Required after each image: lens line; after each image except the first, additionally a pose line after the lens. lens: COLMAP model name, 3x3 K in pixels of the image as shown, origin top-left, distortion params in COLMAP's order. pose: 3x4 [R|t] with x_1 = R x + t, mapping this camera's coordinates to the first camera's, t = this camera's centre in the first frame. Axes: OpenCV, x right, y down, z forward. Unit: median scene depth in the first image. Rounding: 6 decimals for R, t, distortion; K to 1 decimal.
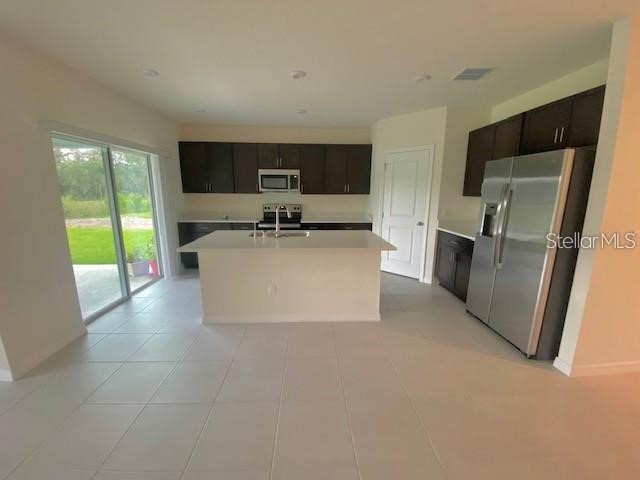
lens RADIAL K [[260.1, 0, 316.5], [0, 260.1, 241.3], [0, 0, 1]] dist [0.010213, -0.001695]
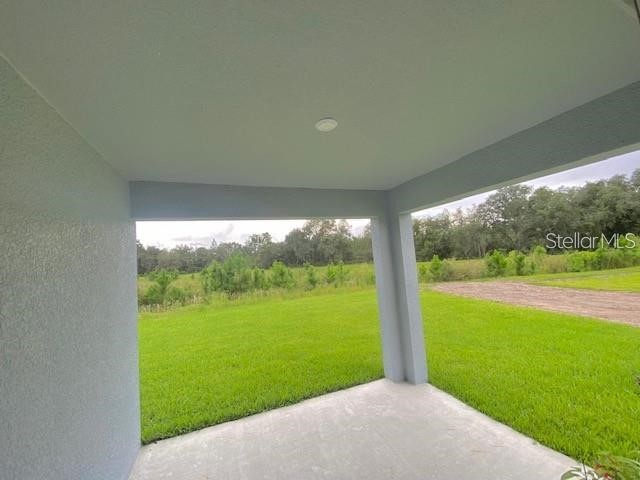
lens RADIAL K [[260.1, 0, 319.9], [0, 260.1, 234.2], [0, 0, 1]] dist [0.010213, -0.001695]
pose [[0.336189, -0.119188, -0.934222, -0.770384], [-0.106931, 0.980715, -0.163600, -0.223569], [0.935705, 0.154897, 0.316960, 0.879647]]
